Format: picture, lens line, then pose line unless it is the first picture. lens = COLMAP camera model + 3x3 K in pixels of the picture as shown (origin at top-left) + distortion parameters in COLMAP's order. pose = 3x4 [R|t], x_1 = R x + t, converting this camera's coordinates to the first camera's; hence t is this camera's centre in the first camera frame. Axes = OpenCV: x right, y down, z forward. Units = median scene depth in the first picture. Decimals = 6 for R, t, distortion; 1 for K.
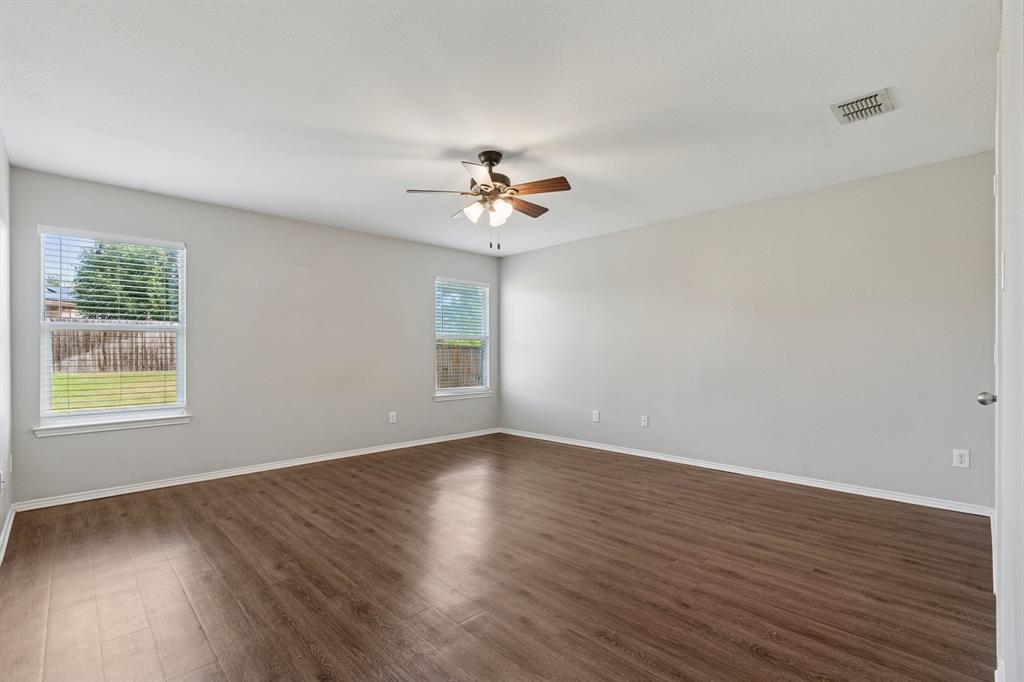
lens RADIAL K [[472.0, 0, 512.0], [0, 472.0, 341.0], [0, 0, 1]] dist [-0.001935, 0.000322]
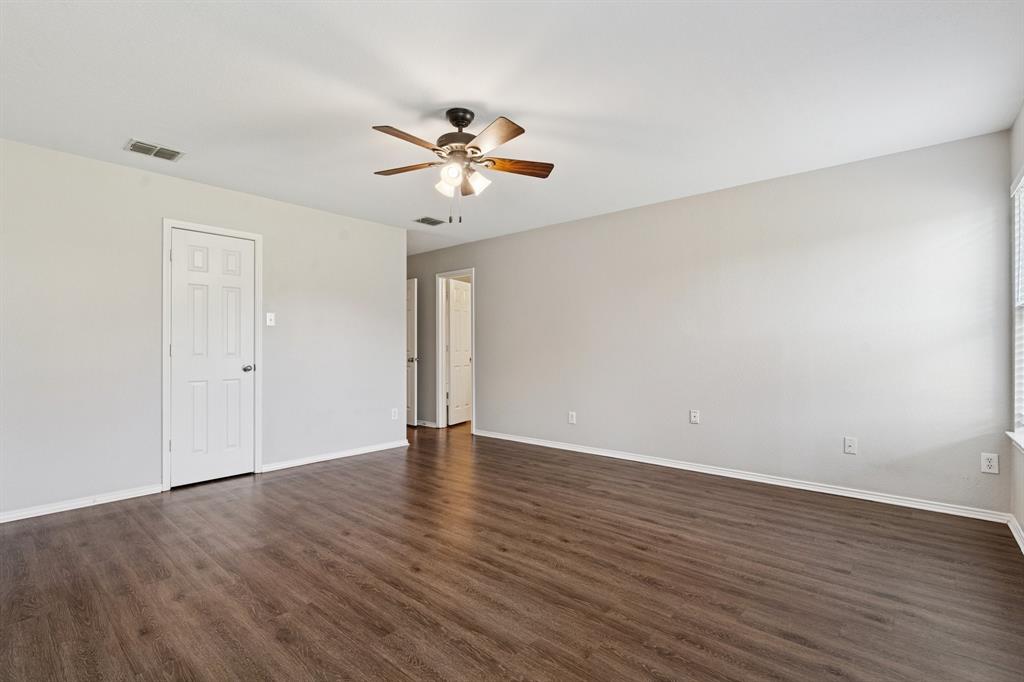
lens RADIAL K [[472.0, 0, 512.0], [0, 472.0, 341.0], [0, 0, 1]] dist [-0.001935, 0.000322]
pose [[-0.996320, 0.008153, -0.085325, -0.064155], [0.011612, 0.999128, -0.040112, 0.050017], [0.084924, -0.040955, -0.995545, 1.850716]]
